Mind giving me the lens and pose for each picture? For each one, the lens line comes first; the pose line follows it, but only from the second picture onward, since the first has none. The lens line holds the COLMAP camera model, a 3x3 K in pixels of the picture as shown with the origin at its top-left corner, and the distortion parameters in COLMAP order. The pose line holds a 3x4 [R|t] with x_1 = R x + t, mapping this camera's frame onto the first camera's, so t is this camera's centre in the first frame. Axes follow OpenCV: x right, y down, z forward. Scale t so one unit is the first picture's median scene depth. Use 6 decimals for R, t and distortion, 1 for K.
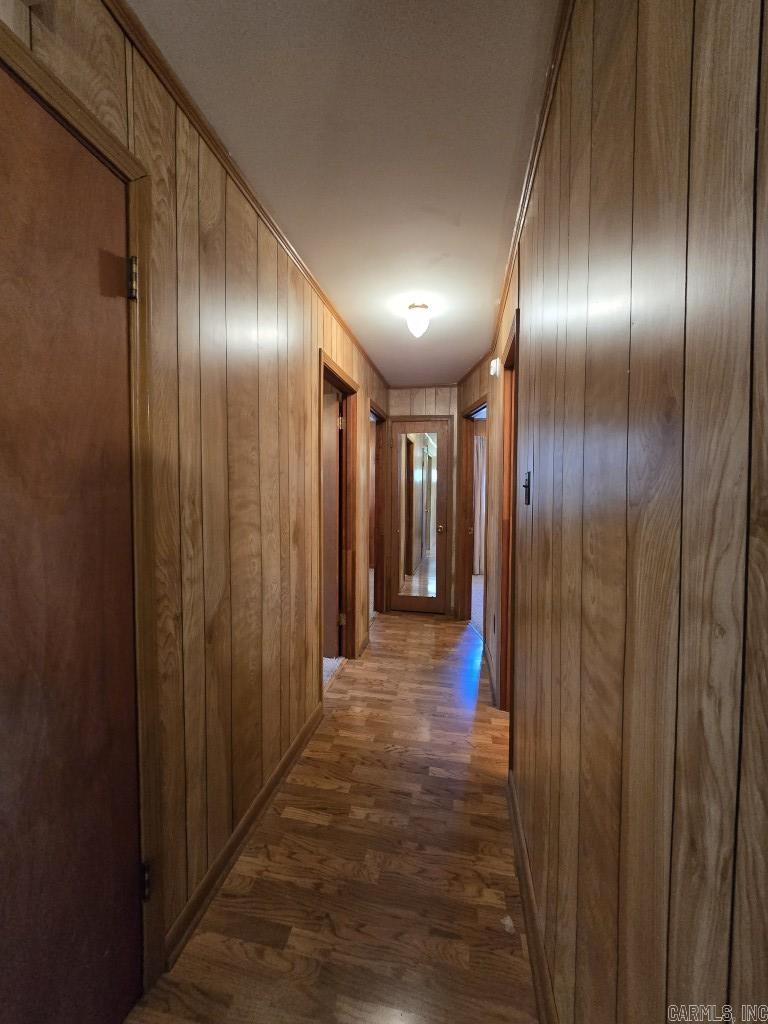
lens RADIAL K [[416.4, 0, 381.2], [0, 416.4, 509.5], [0, 0, 1]] dist [-0.009152, 0.000280]
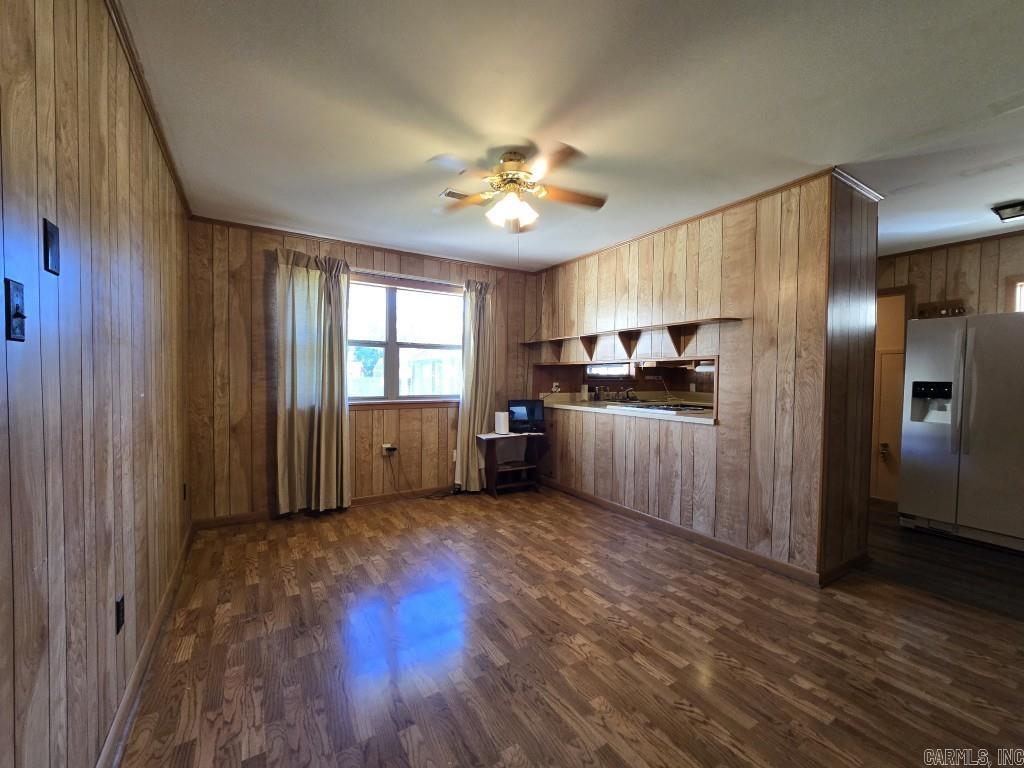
lens RADIAL K [[416.4, 0, 511.3], [0, 416.4, 384.5], [0, 0, 1]] dist [-0.009152, 0.000280]
pose [[0.688587, 0.014707, -0.725004, 2.749382], [-0.032937, 0.999397, -0.011009, 0.005753], [0.724405, 0.031460, 0.688656, 0.523075]]
